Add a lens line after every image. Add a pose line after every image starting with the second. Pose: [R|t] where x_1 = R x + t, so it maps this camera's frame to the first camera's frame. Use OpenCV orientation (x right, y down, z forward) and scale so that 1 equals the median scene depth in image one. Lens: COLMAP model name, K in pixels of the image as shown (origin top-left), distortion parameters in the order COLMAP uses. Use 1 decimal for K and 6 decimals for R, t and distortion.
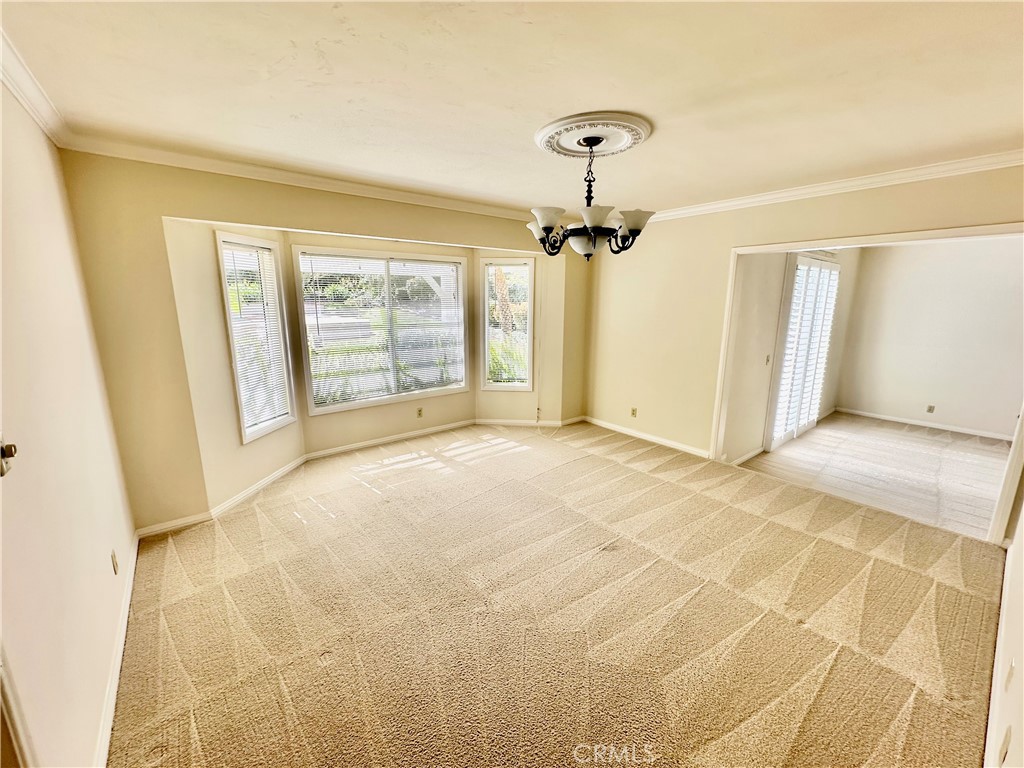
lens RADIAL K [[408.4, 0, 512.0], [0, 408.4, 384.0], [0, 0, 1]] dist [0.000563, 0.000005]
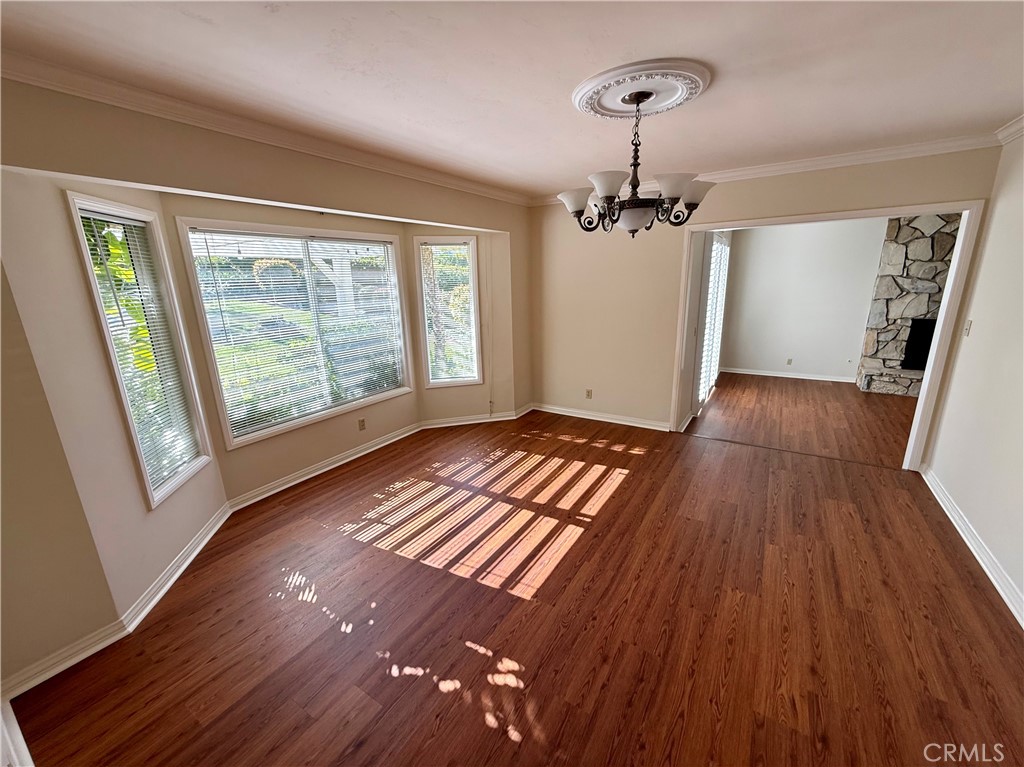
lens RADIAL K [[409.0, 0, 512.0], [0, 409.0, 383.5], [0, 0, 1]] dist [0.000389, 0.000399]
pose [[0.948008, -0.107535, 0.299527, -0.293943], [0.094622, 0.993861, 0.057333, -0.050890], [-0.303854, -0.026011, 0.952363, 0.183255]]
